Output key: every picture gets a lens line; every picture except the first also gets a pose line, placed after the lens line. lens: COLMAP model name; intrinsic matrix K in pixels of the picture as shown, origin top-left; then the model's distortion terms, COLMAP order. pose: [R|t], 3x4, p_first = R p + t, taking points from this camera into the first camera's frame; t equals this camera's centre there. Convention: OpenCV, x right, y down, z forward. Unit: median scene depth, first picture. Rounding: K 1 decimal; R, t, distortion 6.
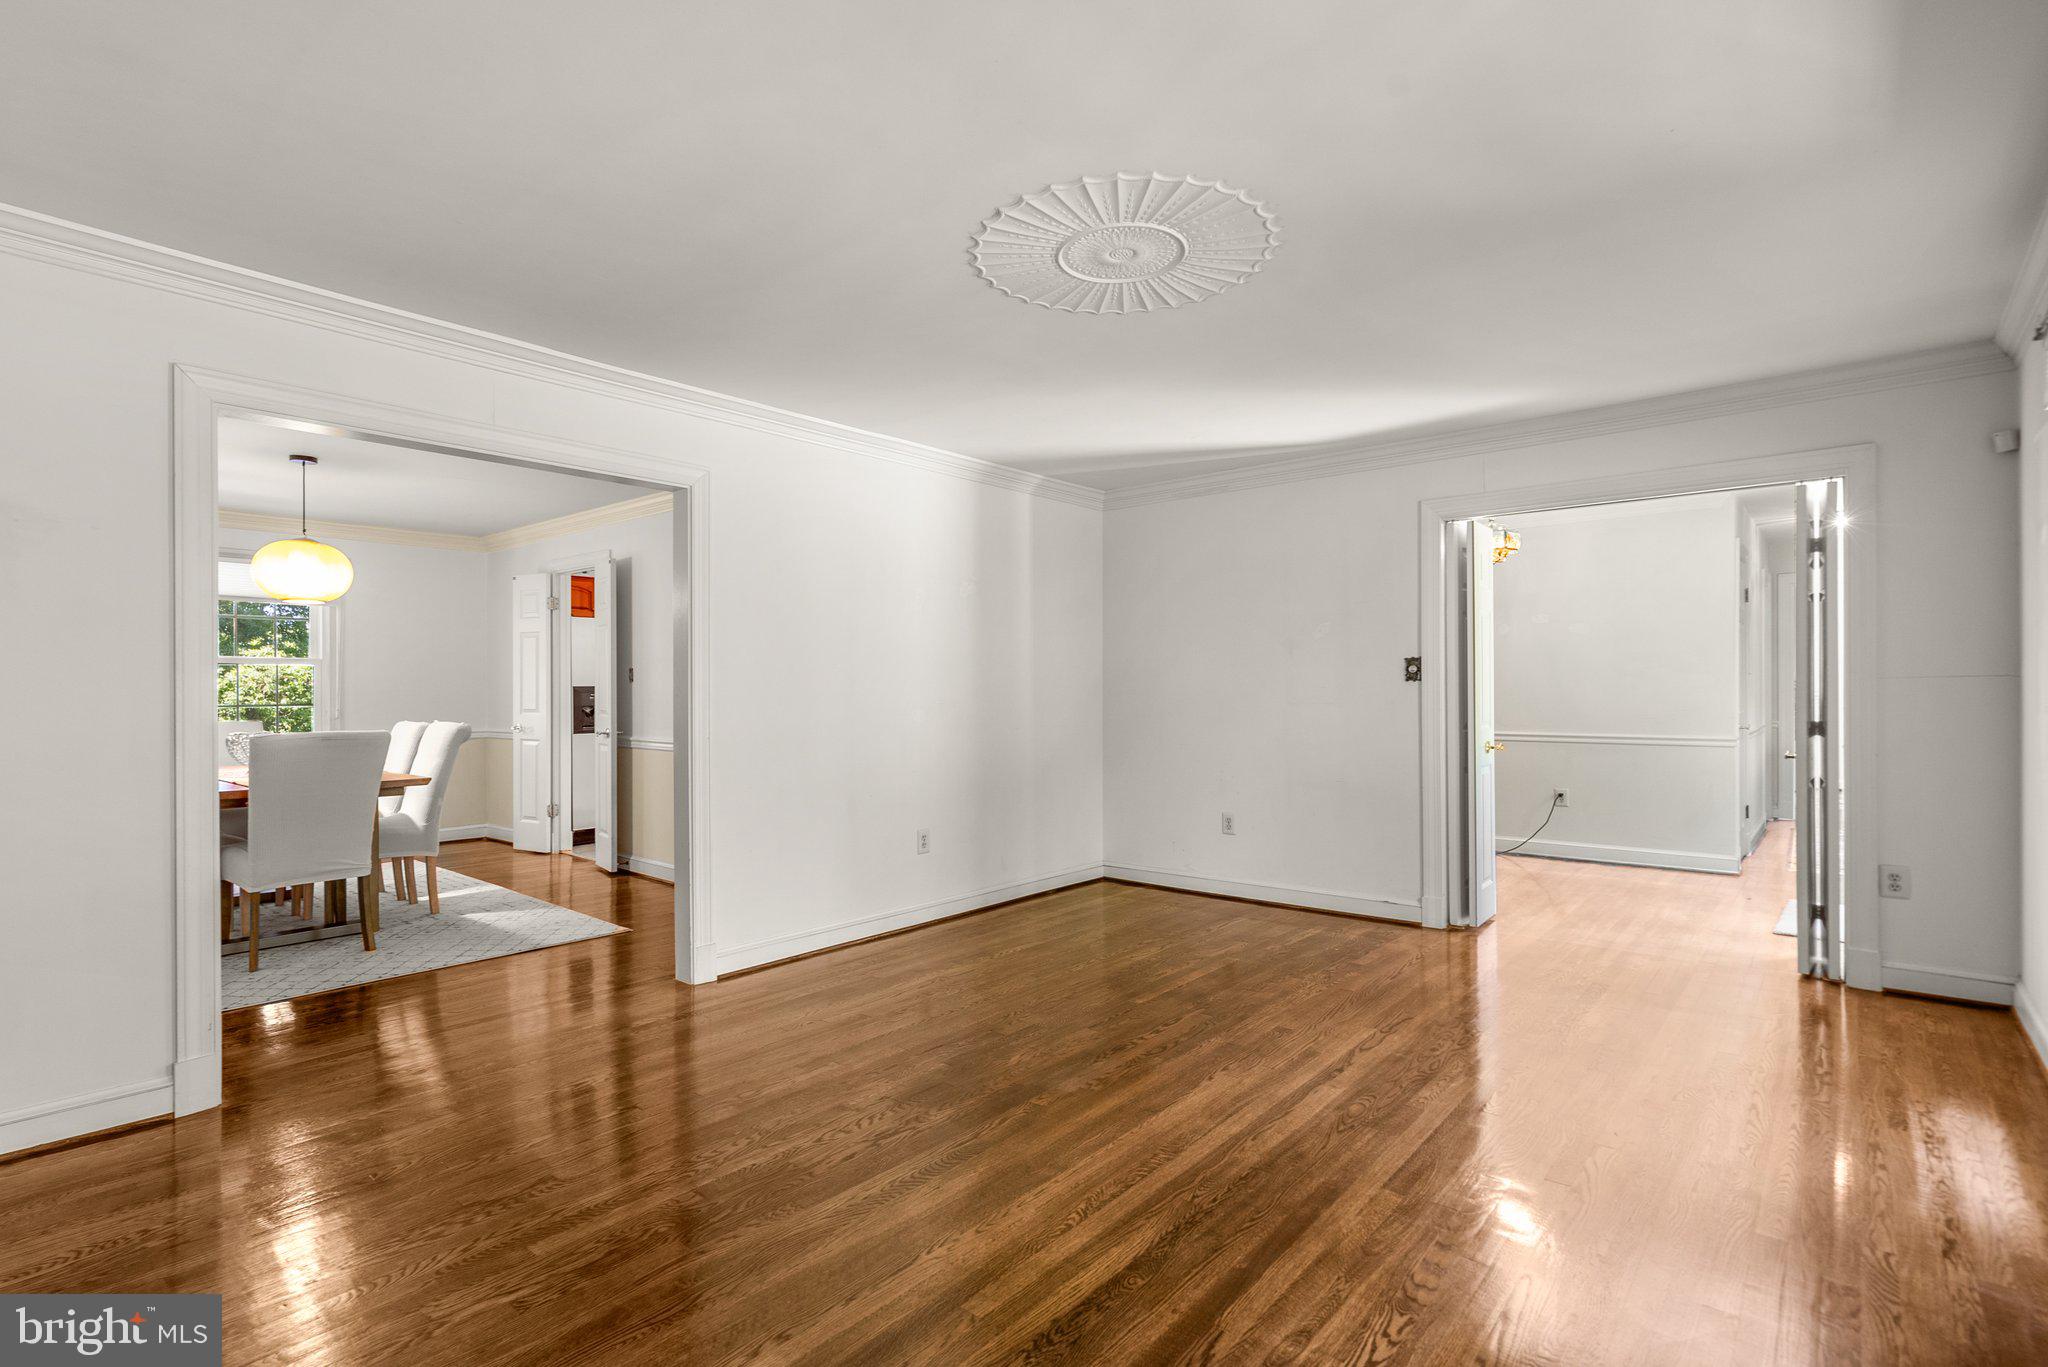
lens RADIAL K [[962.6, 0, 1013.1], [0, 962.6, 686.4], [0, 0, 1]] dist [0.000526, 0.000797]
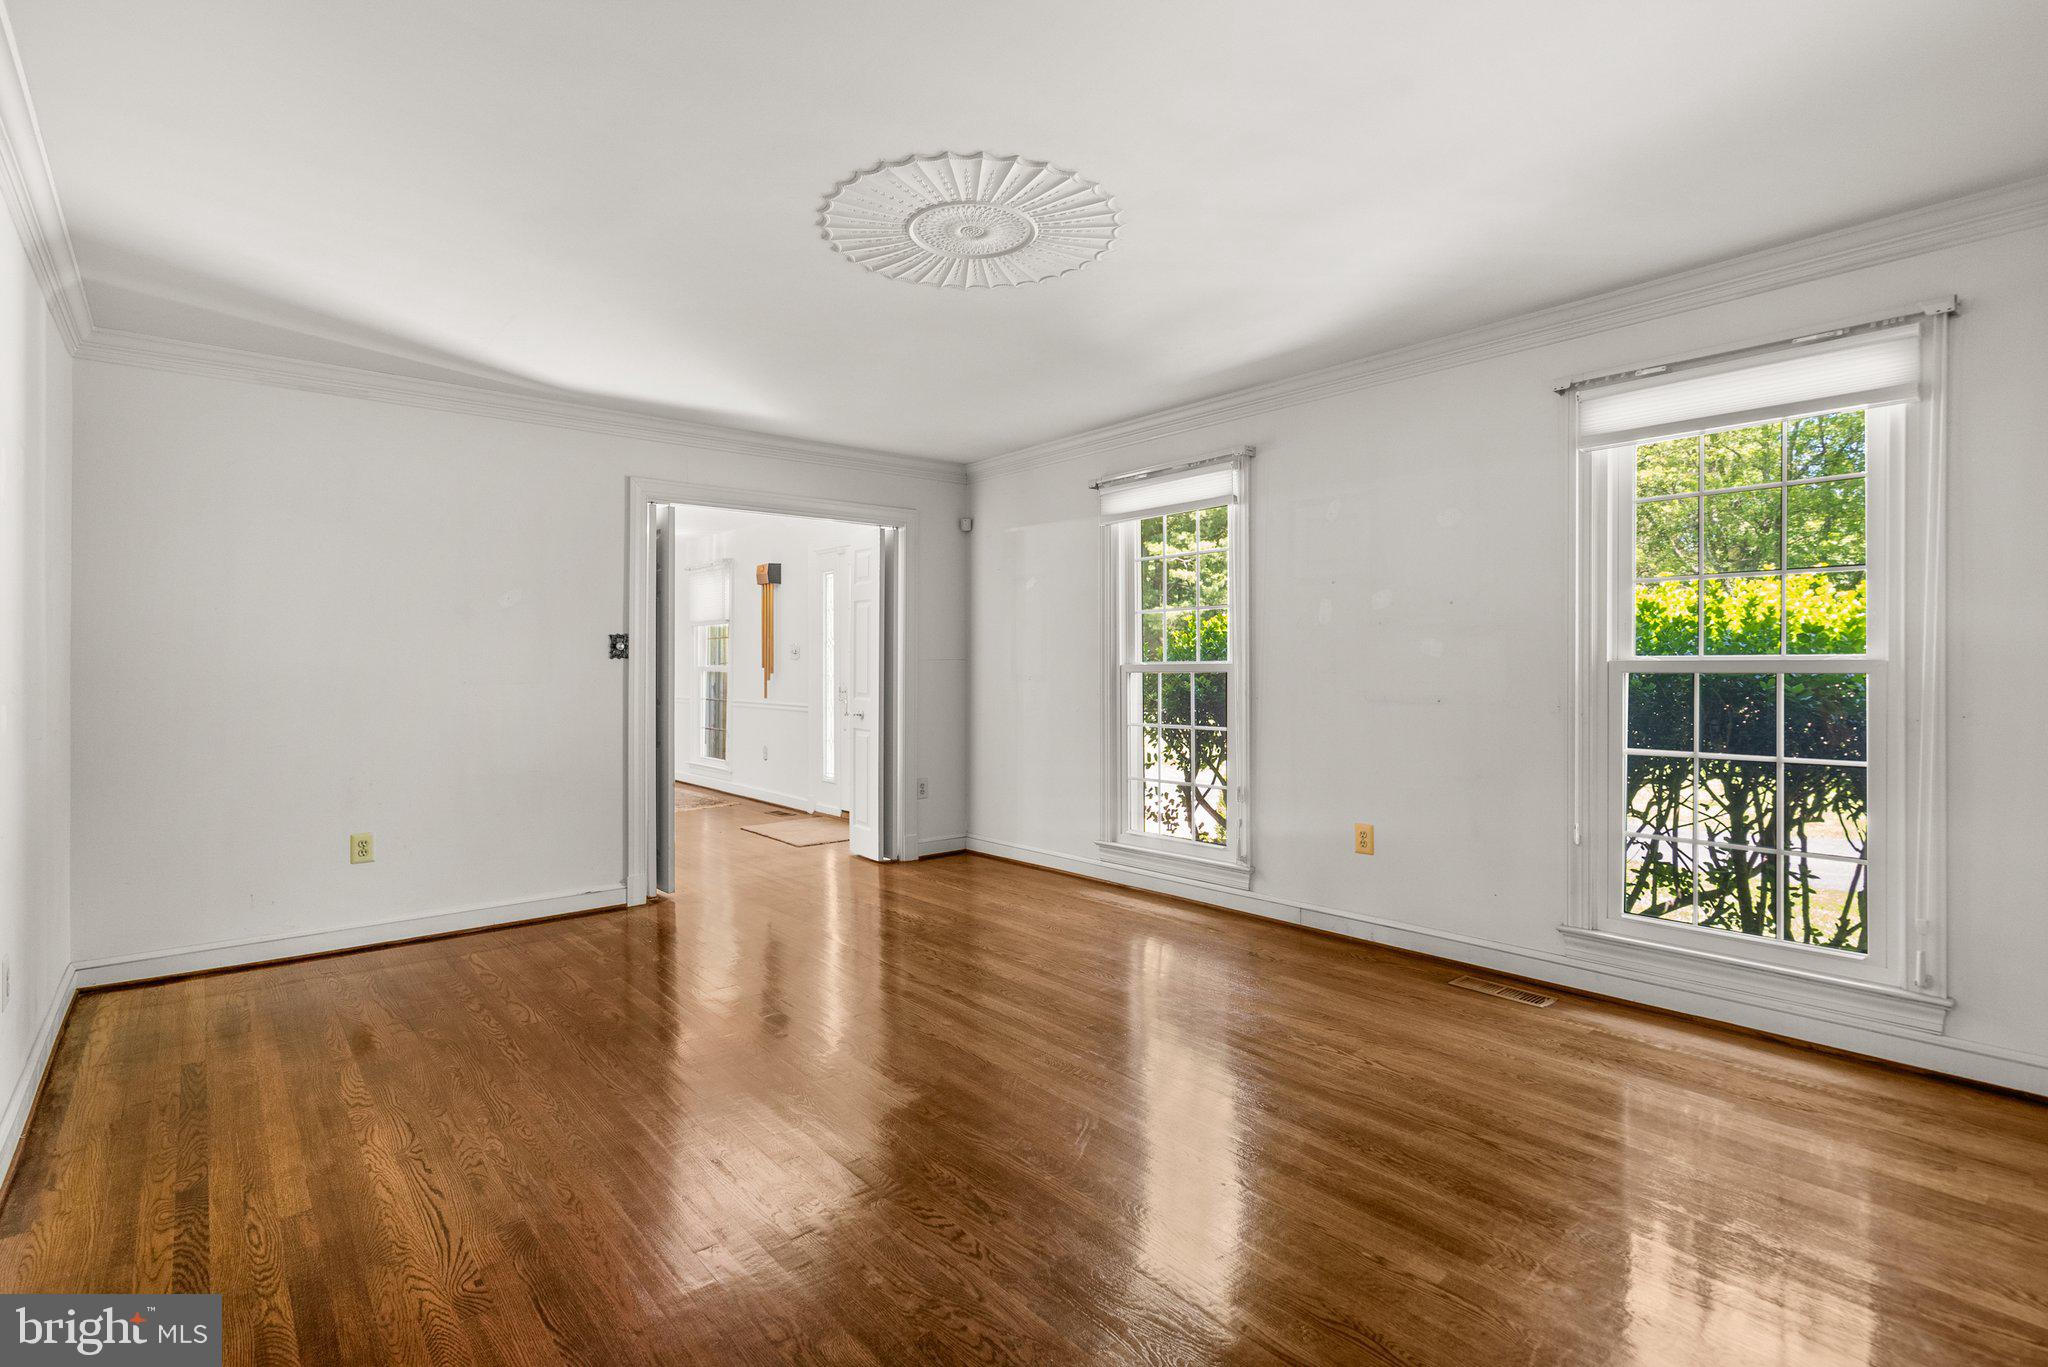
lens RADIAL K [[962.6, 0, 1037.4], [0, 962.6, 675.8], [0, 0, 1]] dist [0.000526, 0.000797]
pose [[0.169642, -0.002859, 0.985502, -0.371387], [-0.000238, 0.999996, 0.002942, 0.007174], [-0.985506, -0.000734, 0.169641, 0.328148]]
